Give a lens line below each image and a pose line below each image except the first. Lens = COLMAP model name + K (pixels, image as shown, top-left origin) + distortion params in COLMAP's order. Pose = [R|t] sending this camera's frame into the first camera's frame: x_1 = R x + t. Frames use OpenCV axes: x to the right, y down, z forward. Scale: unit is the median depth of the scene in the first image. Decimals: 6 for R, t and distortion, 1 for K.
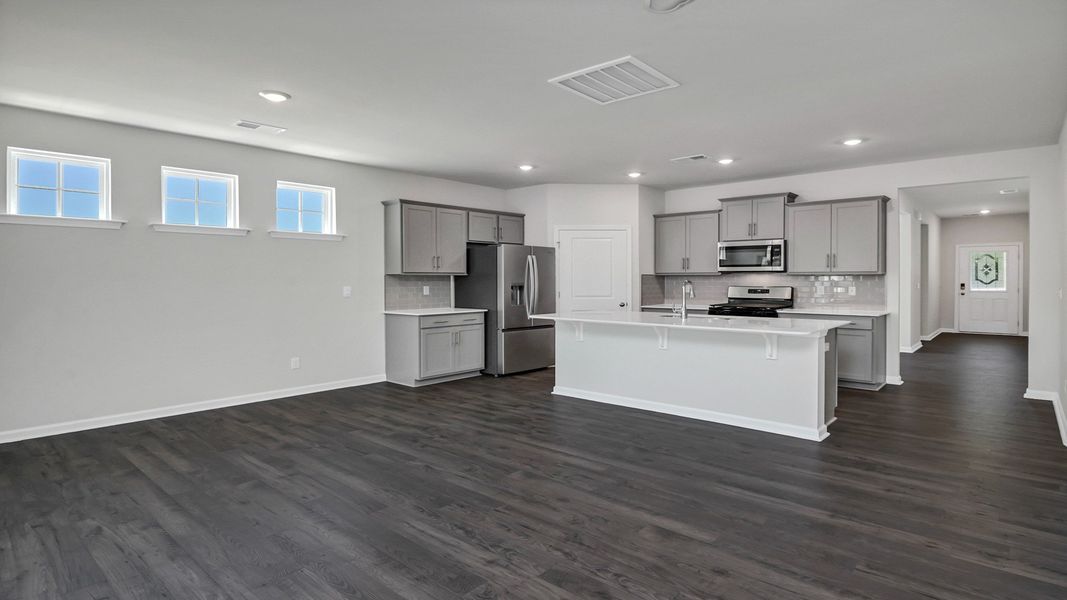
lens RADIAL K [[560.8, 0, 549.5], [0, 560.8, 283.6], [0, 0, 1]] dist [-0.002607, -0.001143]
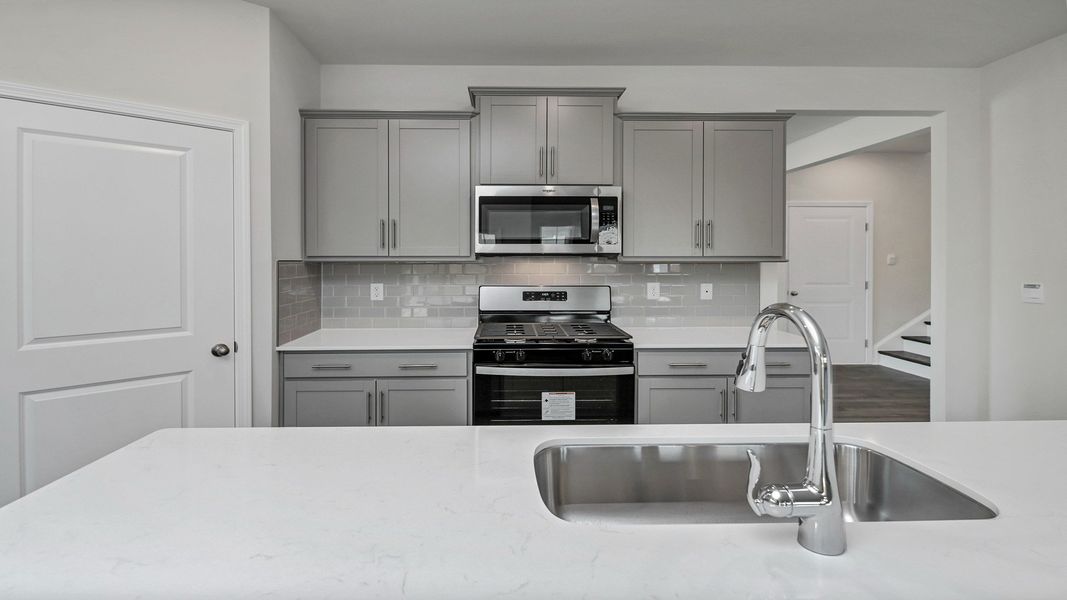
lens RADIAL K [[541.0, 0, 516.6], [0, 541.0, 262.6], [0, 0, 1]] dist [-0.002712, -0.000496]
pose [[0.748908, -0.005375, 0.662653, 0.052374], [0.005239, 0.999984, 0.002190, -0.016268], [-0.662654, 0.001832, 0.748924, 0.694286]]
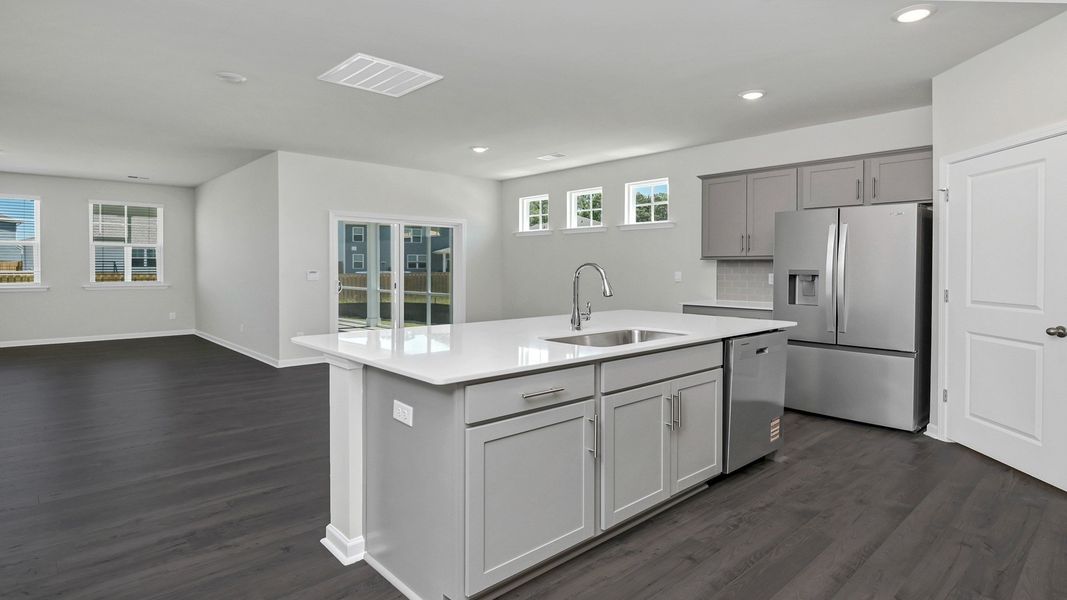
lens RADIAL K [[583.5, 0, 520.8], [0, 583.5, 268.0], [0, 0, 1]] dist [0.061175, 0.000115]
pose [[-0.123102, 0.010308, -0.992341, 0.636052], [0.000712, 0.999947, 0.010299, -0.011415], [0.992394, 0.000561, -0.123102, 0.745875]]
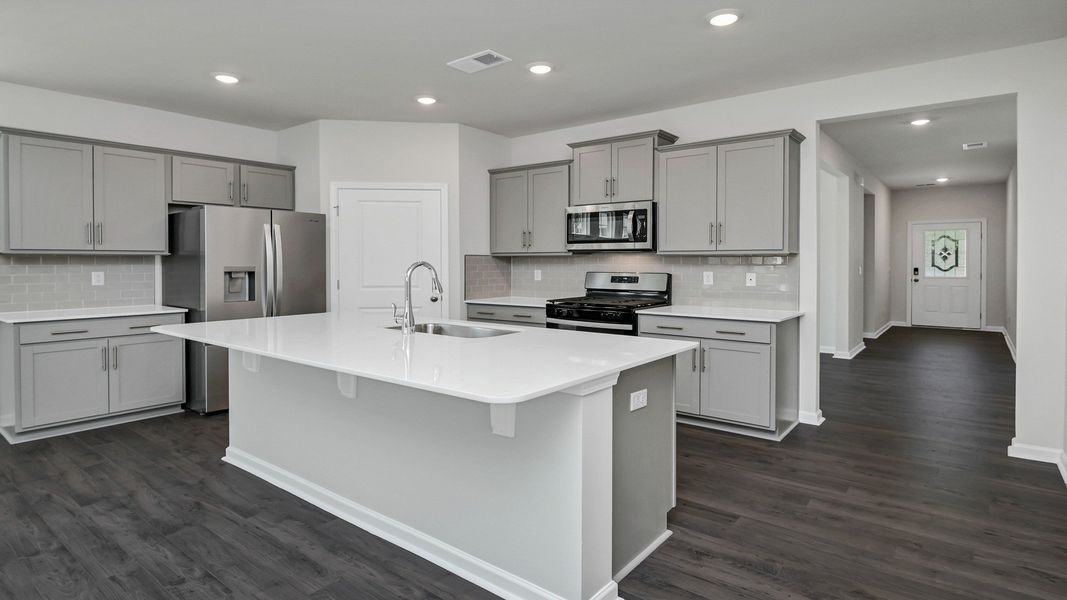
lens RADIAL K [[556.7, 0, 553.2], [0, 556.7, 267.9], [0, 0, 1]] dist [-0.002182, -0.002964]
pose [[0.998516, 0.000762, 0.054446, 0.258246], [-0.000871, 0.999998, 0.001965, -0.001776], [-0.054444, -0.002009, 0.998515, 0.341372]]
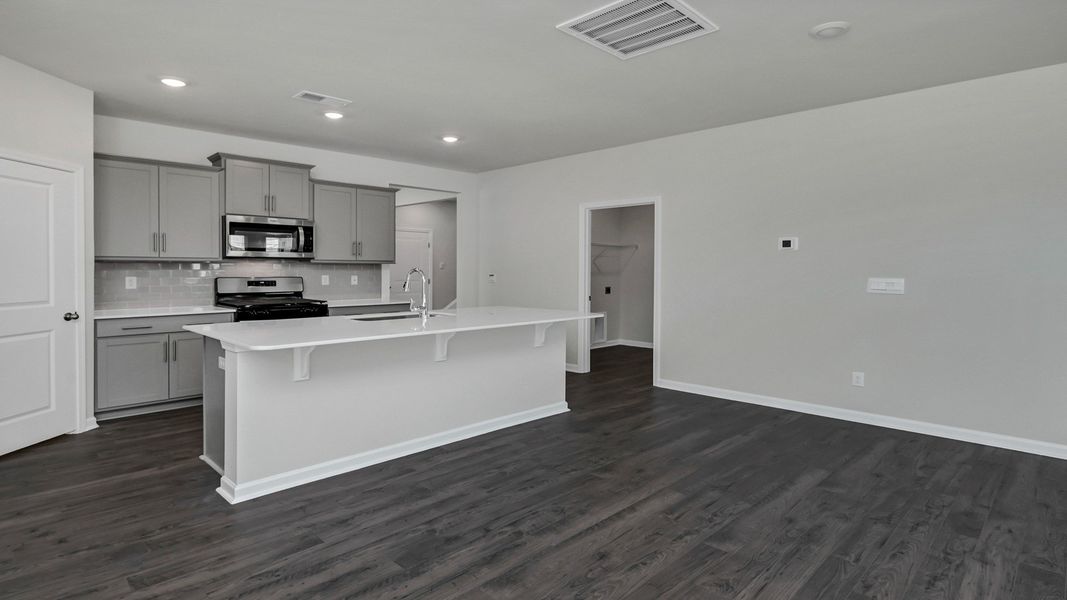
lens RADIAL K [[542.4, 0, 544.9], [0, 542.4, 277.9], [0, 0, 1]] dist [0.001635, -0.005702]
pose [[0.057839, -0.016024, 0.998197, -0.367791], [0.004233, 0.999866, 0.015806, -0.004211], [-0.998317, 0.003311, 0.057899, 0.583181]]
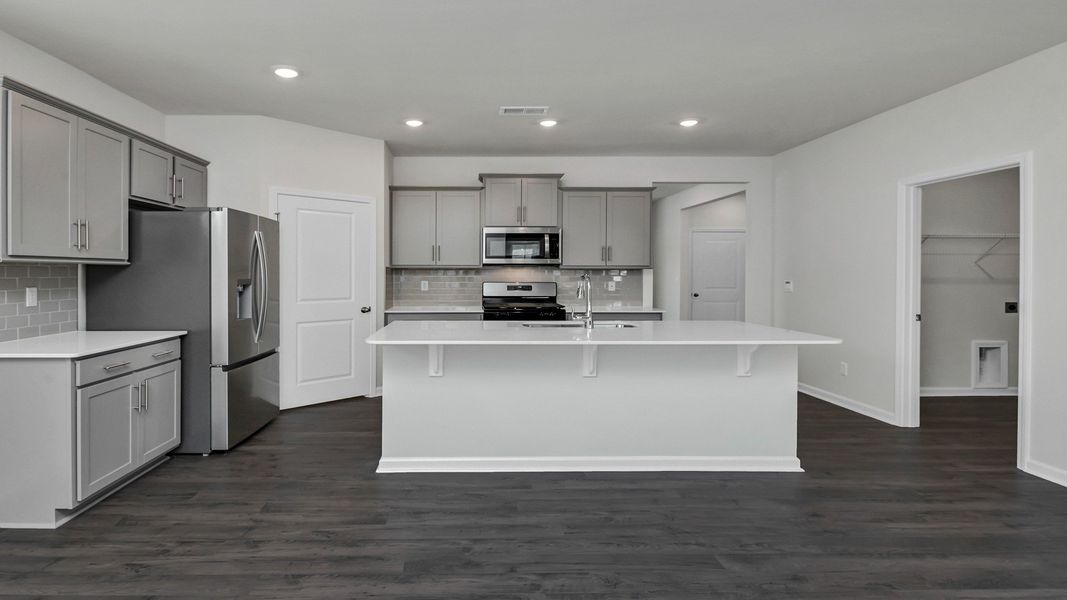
lens RADIAL K [[567.8, 0, 481.4], [0, 567.8, 278.5], [0, 0, 1]] dist [-0.002997, -0.000981]
pose [[0.747274, -0.004216, 0.664502, -0.249142], [0.003415, 0.999991, 0.002503, -0.002873], [-0.664507, 0.000399, 0.747282, 0.410008]]
